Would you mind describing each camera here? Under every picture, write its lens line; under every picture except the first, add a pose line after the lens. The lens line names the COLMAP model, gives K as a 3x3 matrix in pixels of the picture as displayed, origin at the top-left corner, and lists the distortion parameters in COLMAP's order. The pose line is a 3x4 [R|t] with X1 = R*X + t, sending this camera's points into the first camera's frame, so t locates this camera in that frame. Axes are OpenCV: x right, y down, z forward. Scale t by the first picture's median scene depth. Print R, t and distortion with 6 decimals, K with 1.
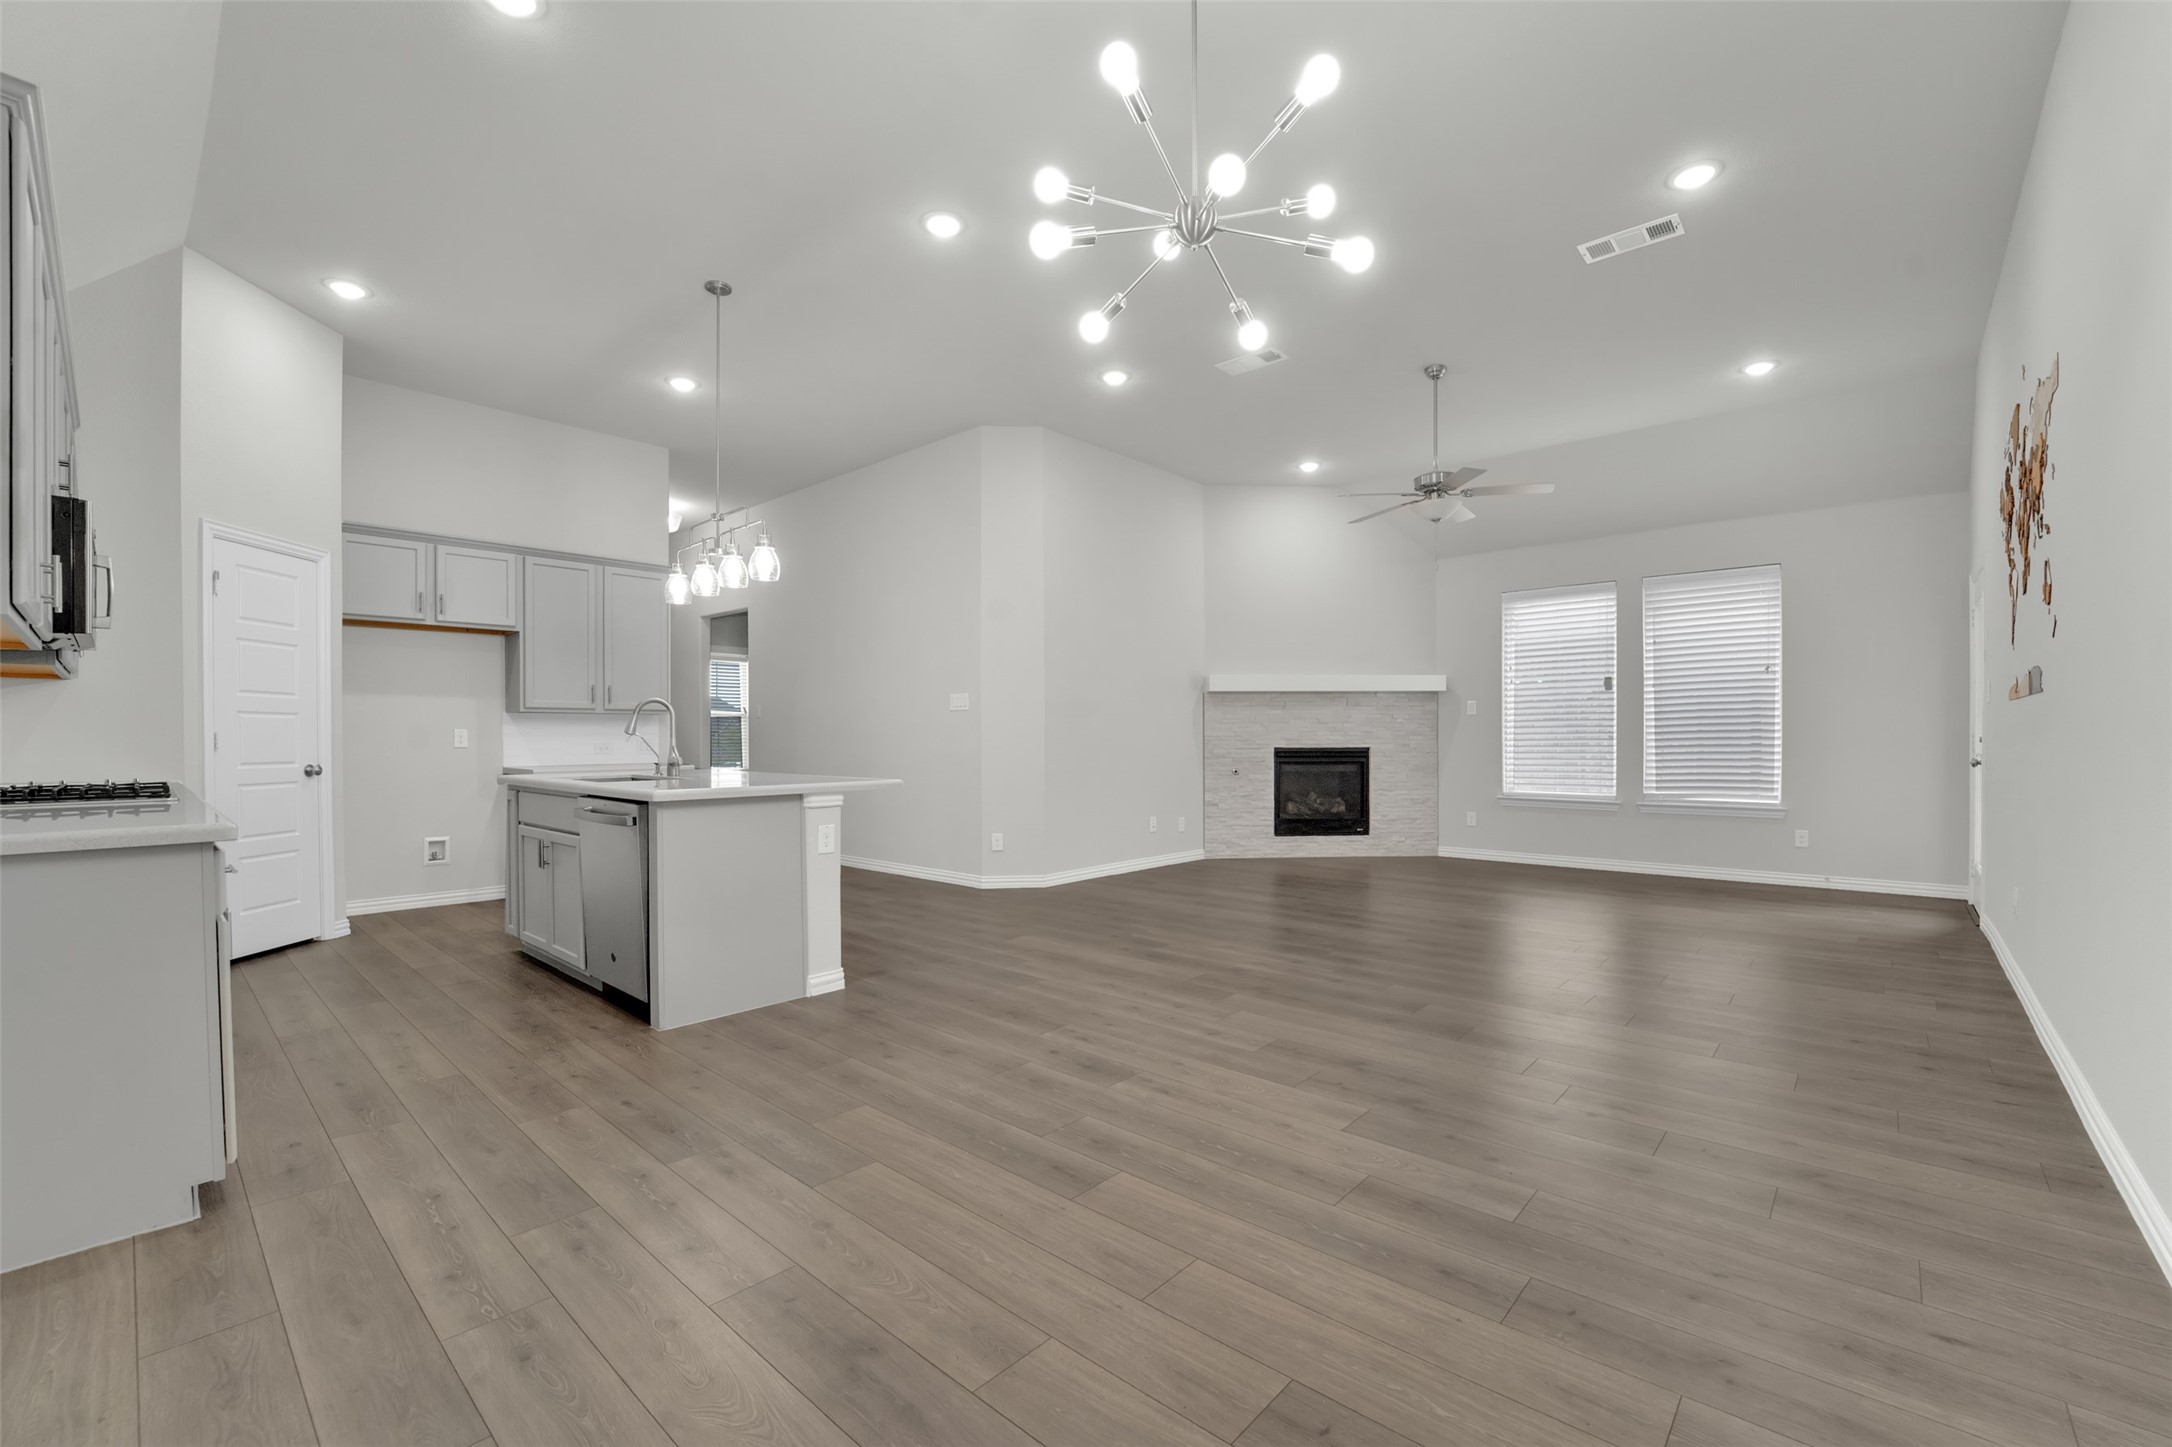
lens RADIAL K [[889.4, 0, 1089.9], [0, 889.4, 745.9], [0, 0, 1]] dist [-0.025438, -0.000095]
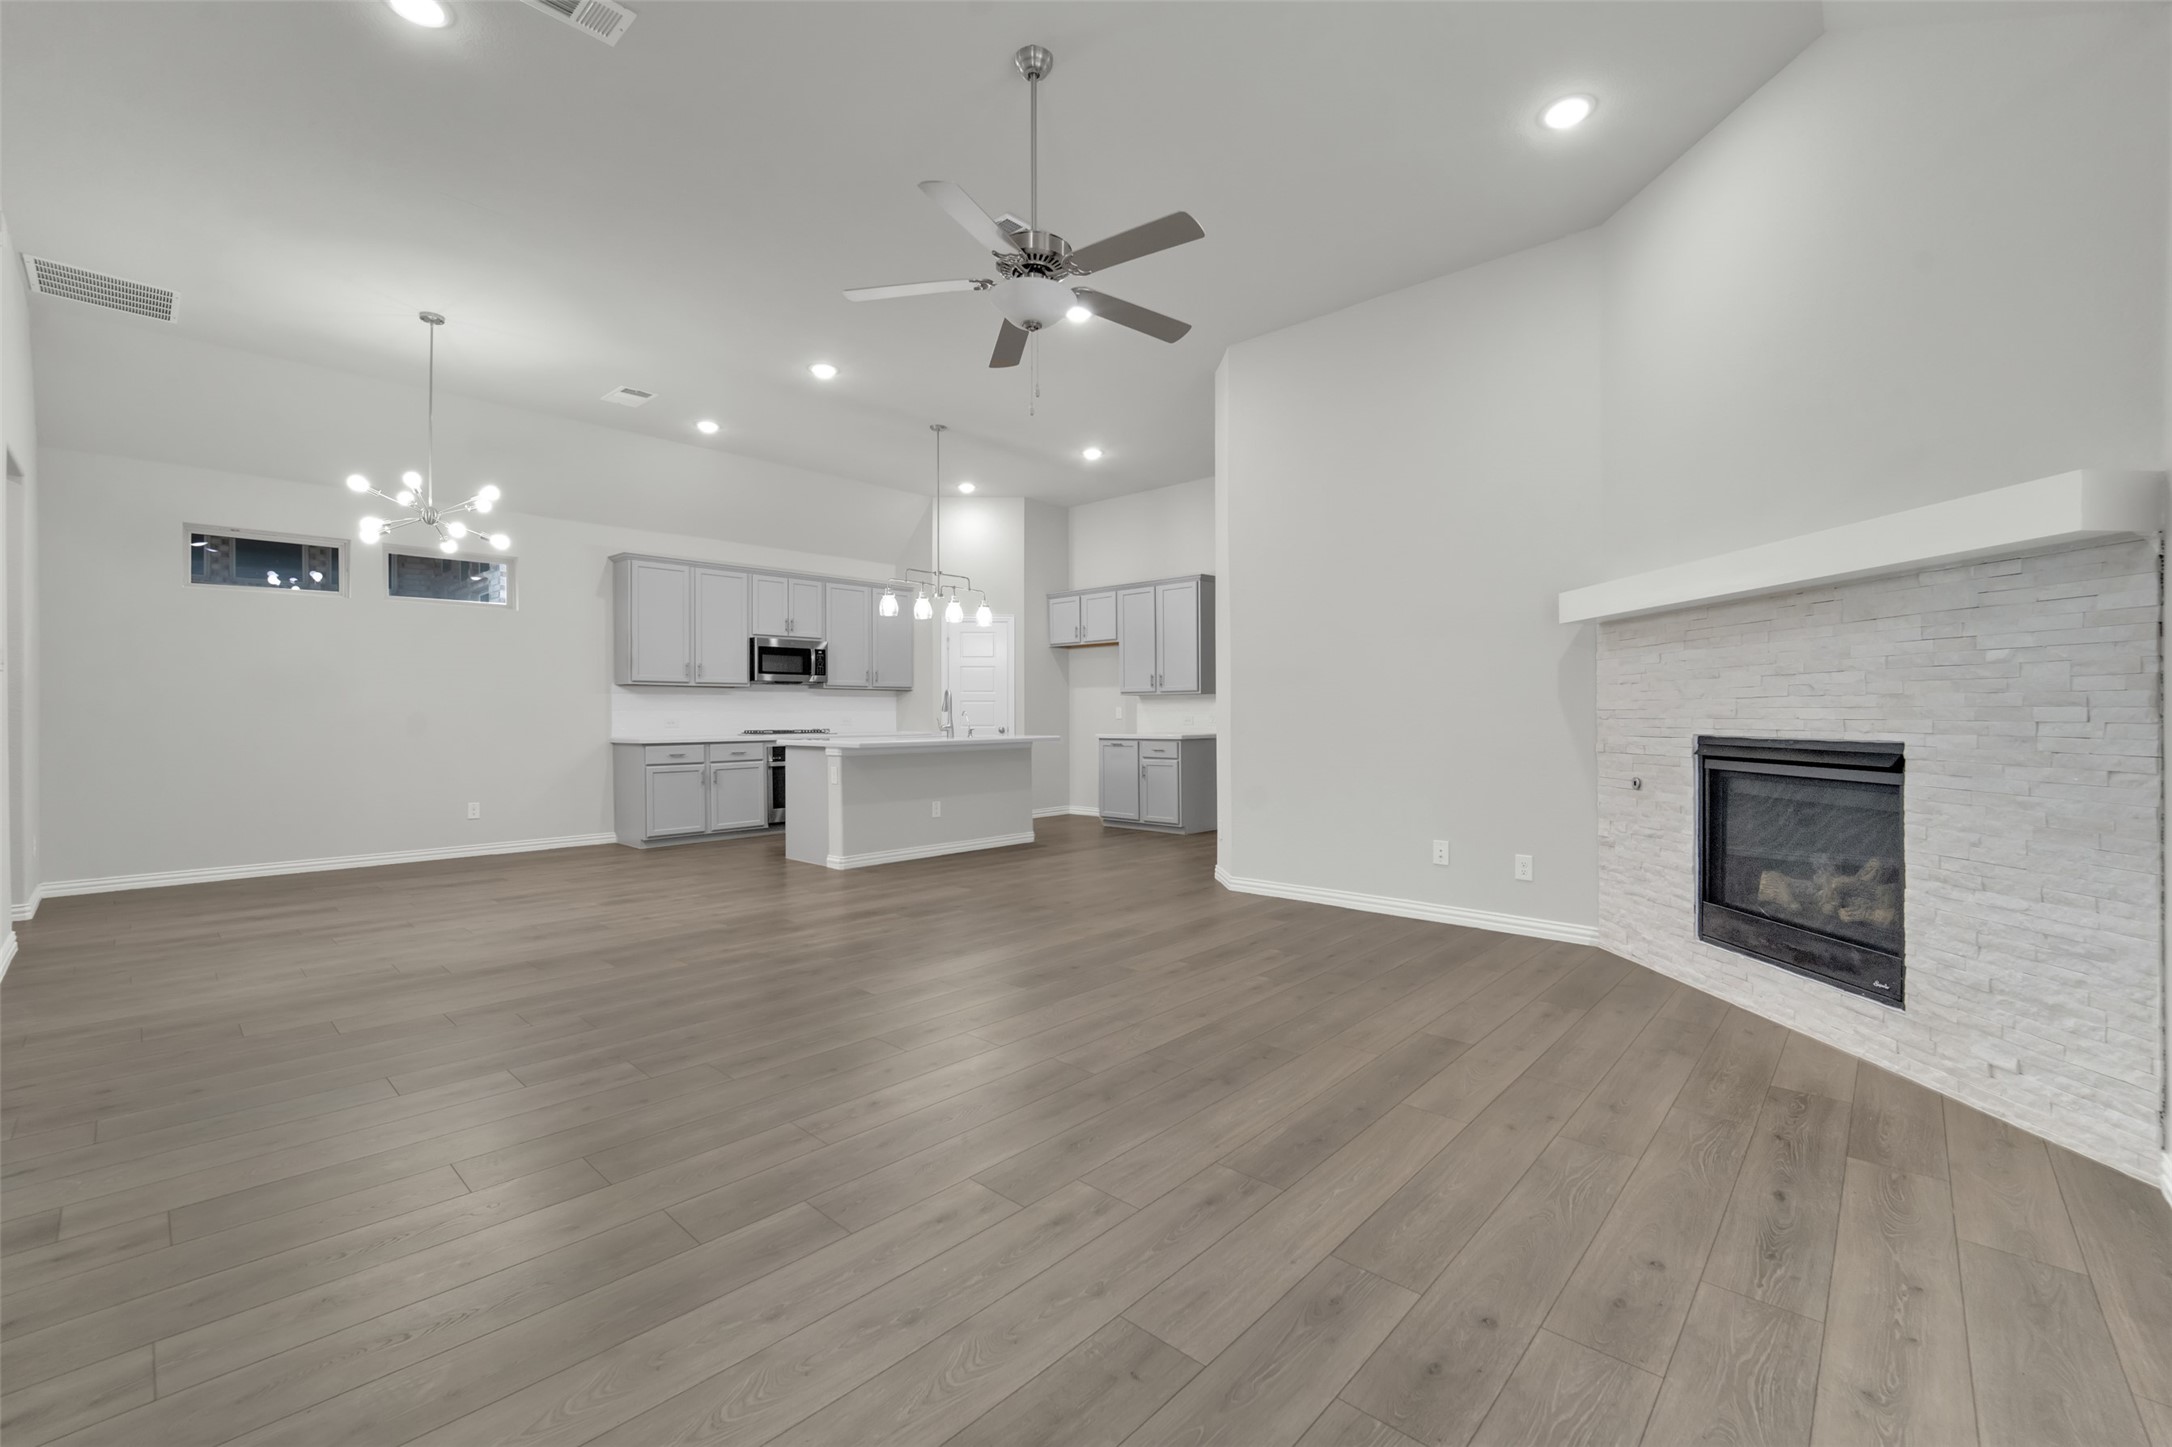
lens RADIAL K [[897.5, 0, 1090.0], [0, 897.5, 739.3], [0, 0, 1]] dist [-0.015843, 0.000438]
pose [[-0.011866, 0.030966, -0.999450, 0.941513], [-0.005583, 0.999503, 0.031034, -0.012102], [0.999914, 0.005948, -0.011687, 1.028939]]
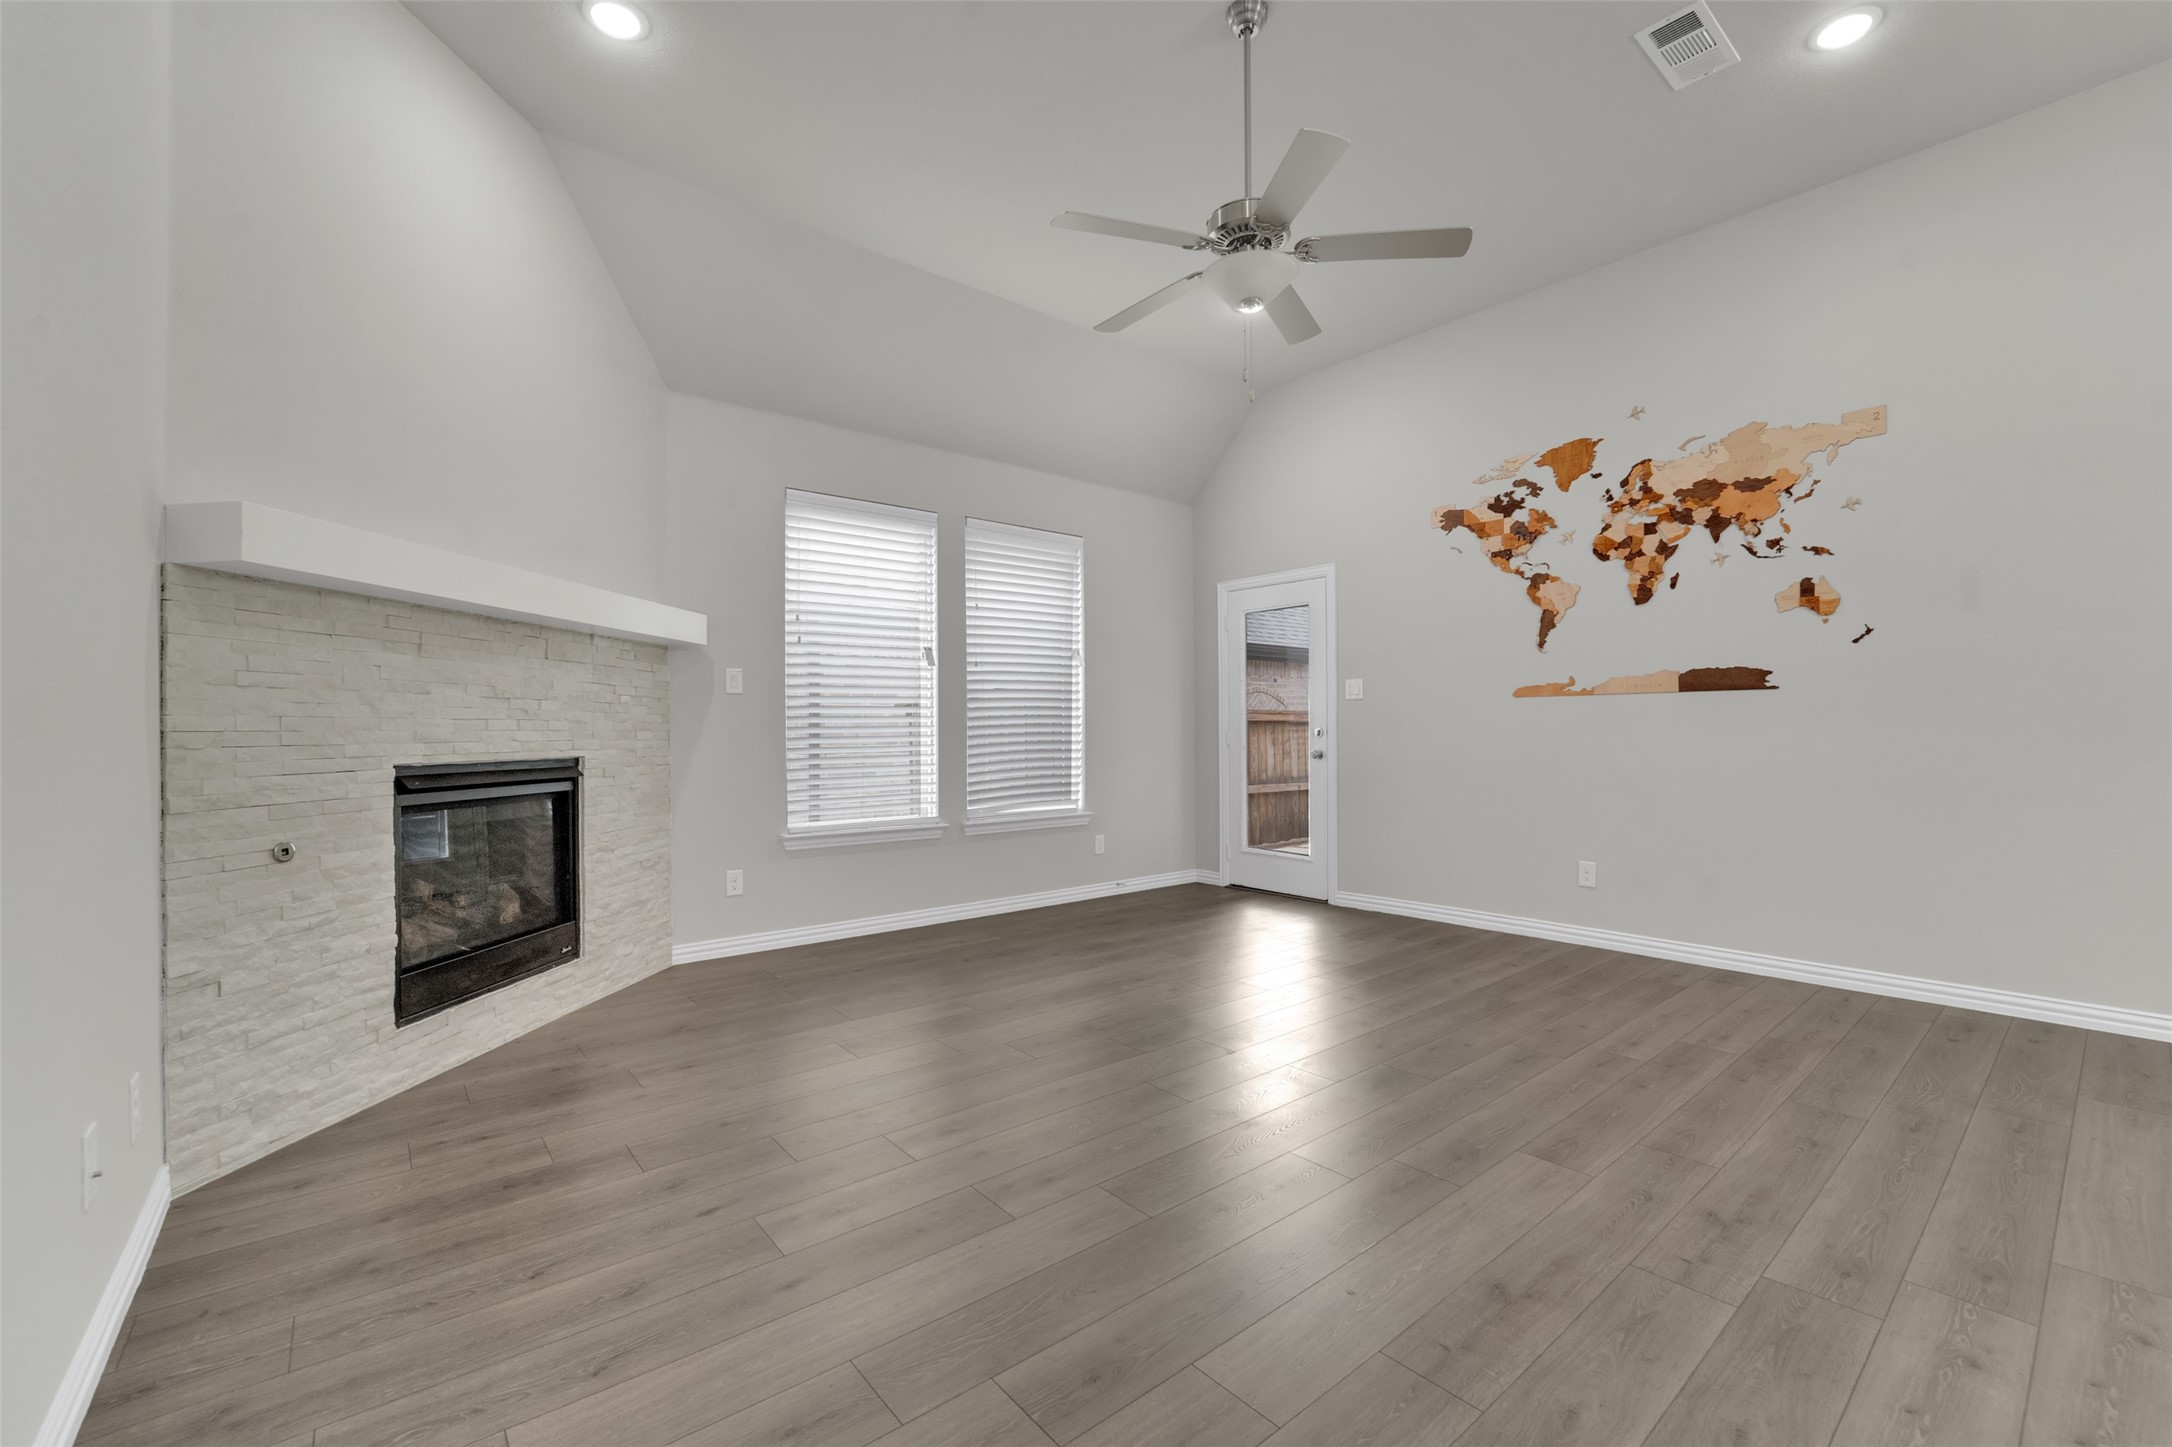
lens RADIAL K [[902.8, 0, 1086.0], [0, 902.8, 723.5], [0, 0, 1]] dist [-0.018933, 0.000411]
pose [[0.139392, 0.011146, 0.990175, -0.133135], [0.015896, 0.999783, -0.013492, -0.007741], [-0.990110, 0.017621, 0.139185, 1.009305]]
